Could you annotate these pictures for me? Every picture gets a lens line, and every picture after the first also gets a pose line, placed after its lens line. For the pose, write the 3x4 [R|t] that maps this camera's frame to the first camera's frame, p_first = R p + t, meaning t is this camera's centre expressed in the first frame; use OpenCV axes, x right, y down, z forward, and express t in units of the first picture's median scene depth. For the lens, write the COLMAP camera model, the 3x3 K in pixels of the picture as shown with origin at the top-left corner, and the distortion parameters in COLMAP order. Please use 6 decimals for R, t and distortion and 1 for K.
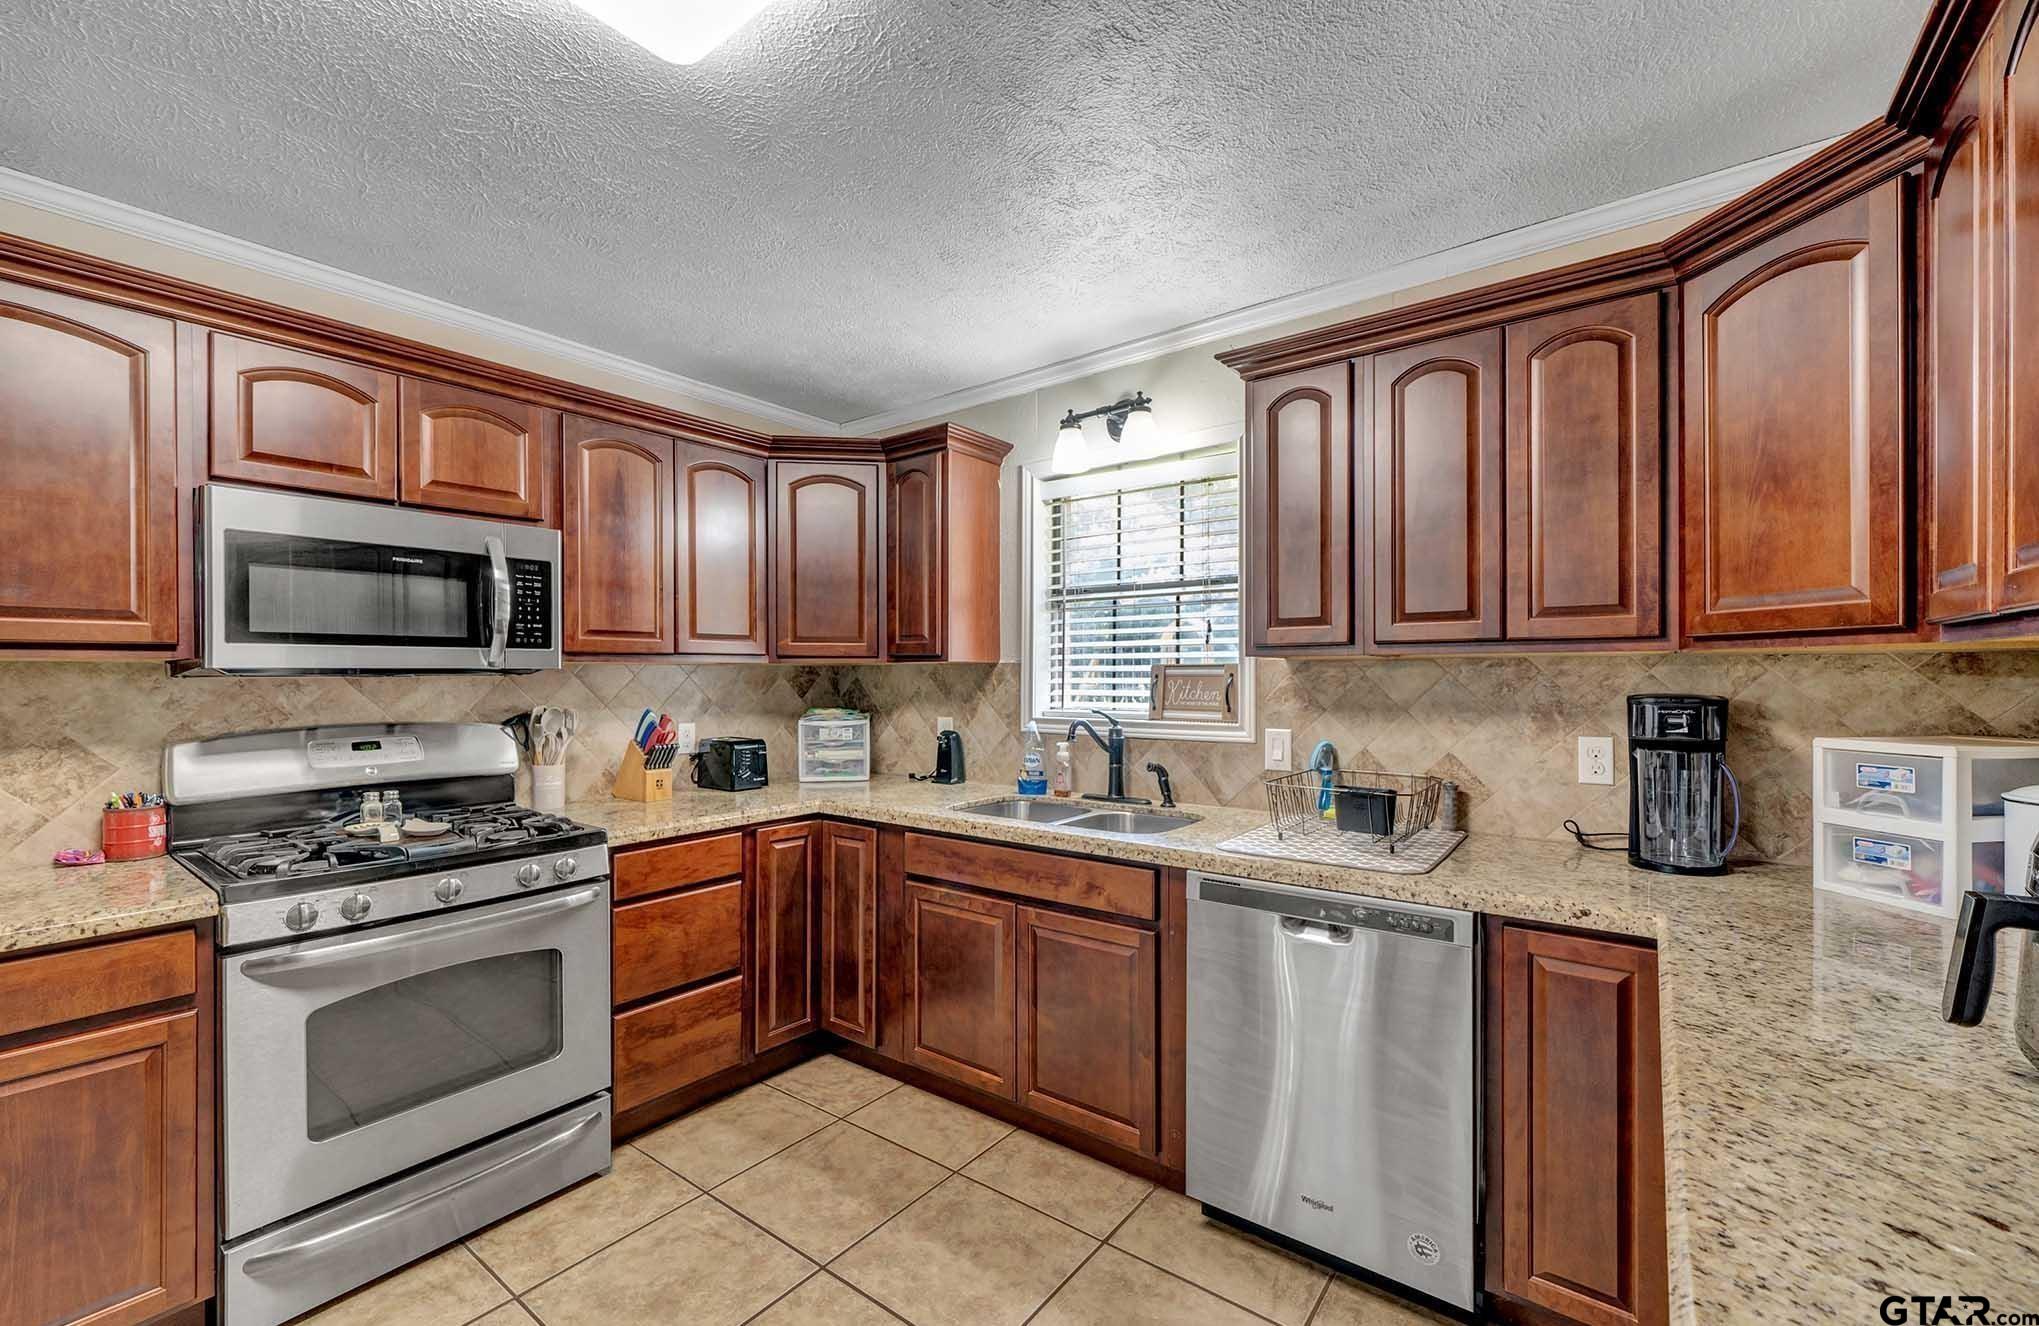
lens RADIAL K [[812.3, 0, 1019.5], [0, 812.3, 663.0], [0, 0, 1]] dist [0.000172, 0.000070]
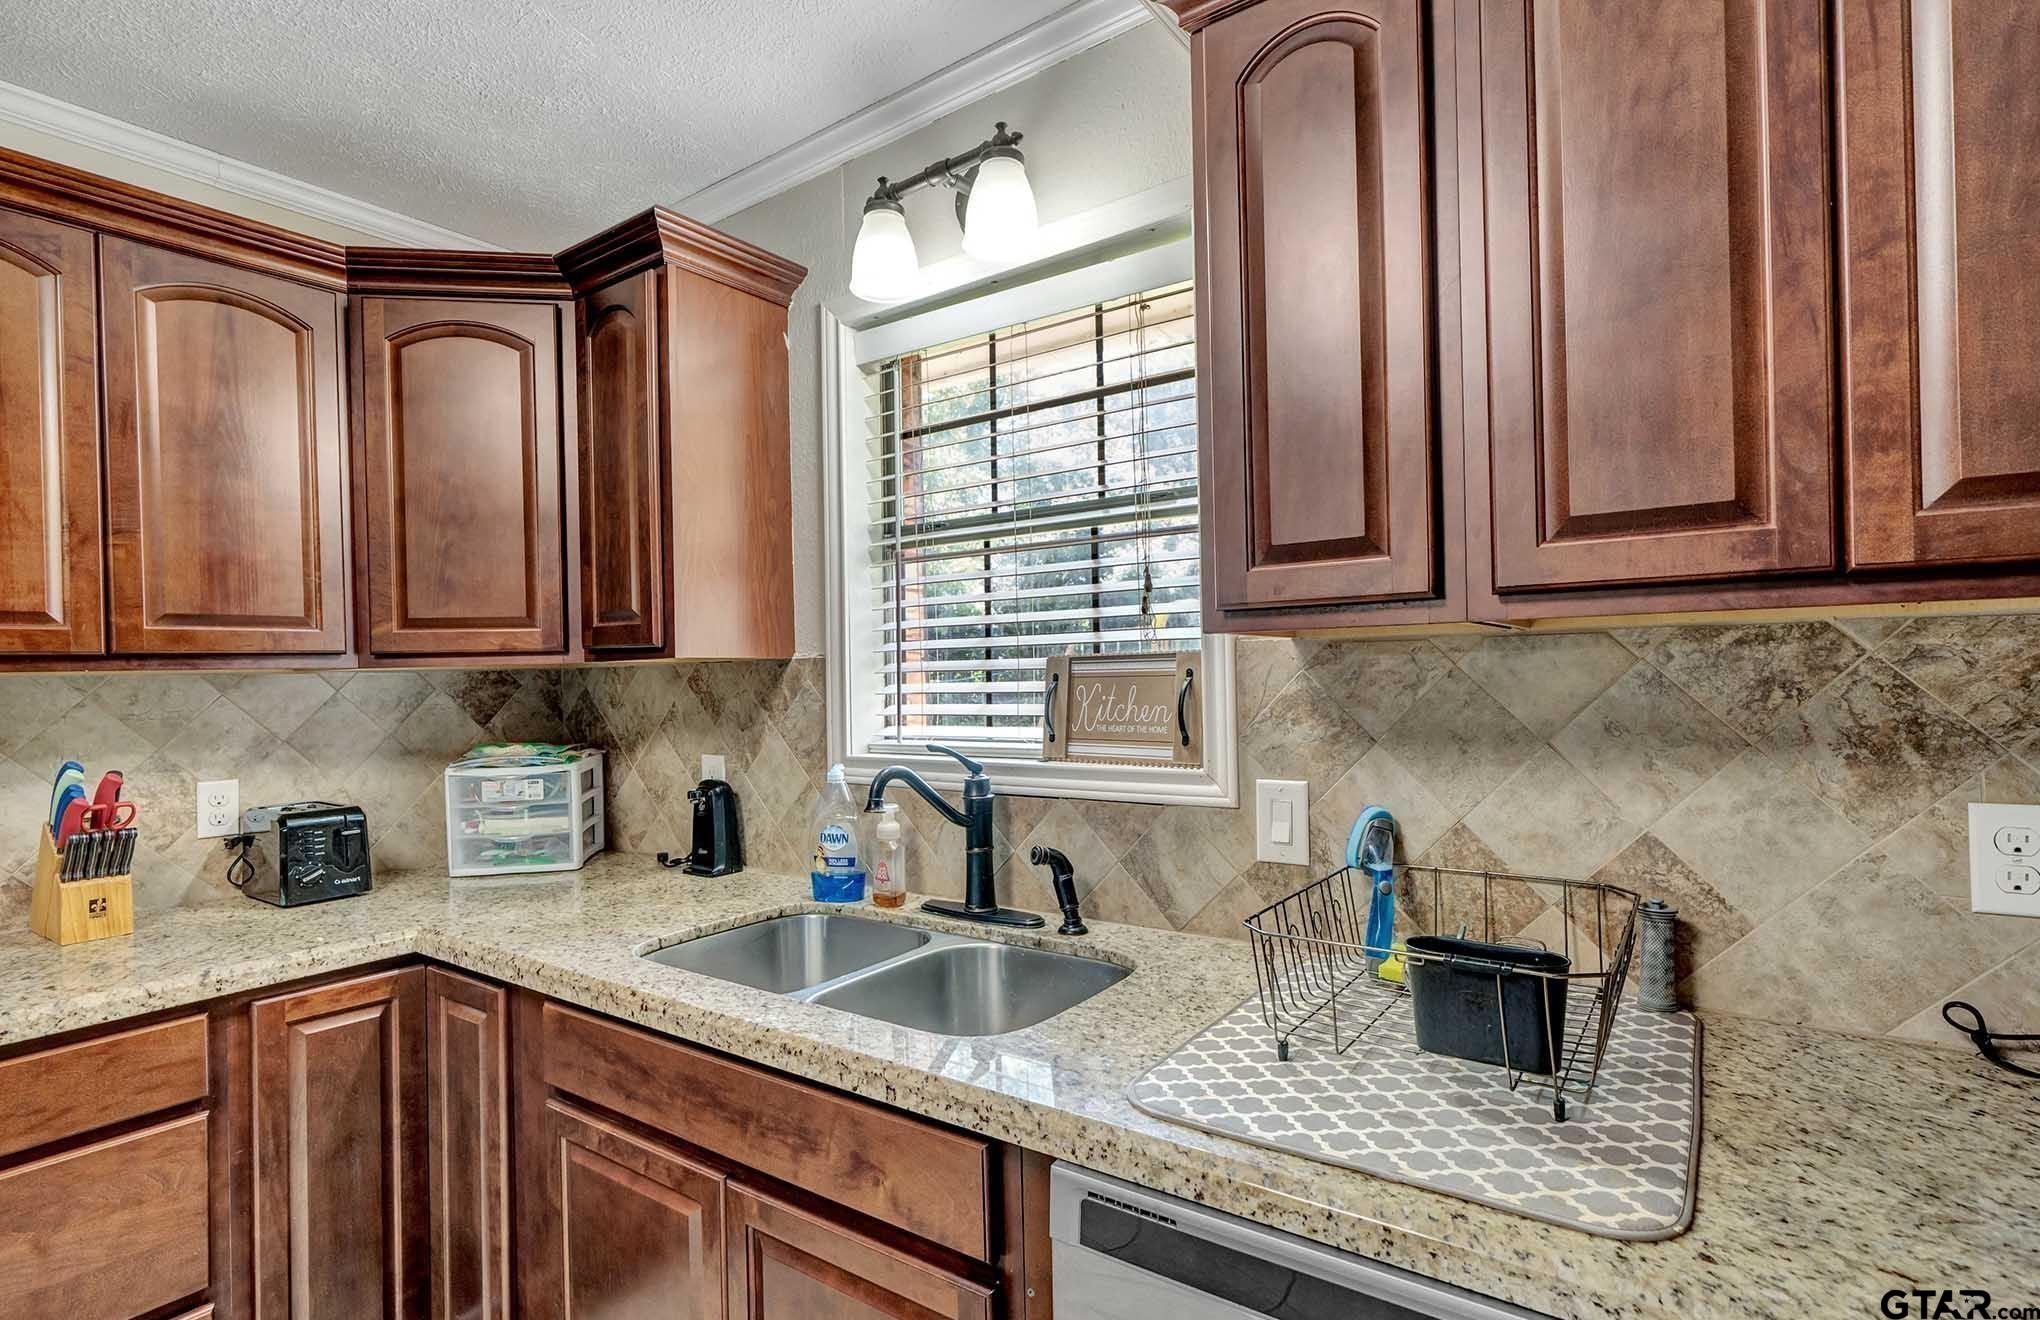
lens RADIAL K [[979.4, 0, 1020.0], [0, 979.4, 660.0], [0, 0, 1]] dist [0.000661, 0.000111]
pose [[0.999349, -0.021175, 0.029202, 0.132782], [0.021120, 0.999775, 0.002192, 0.003087], [-0.029242, -0.001574, 0.999571, 0.376823]]
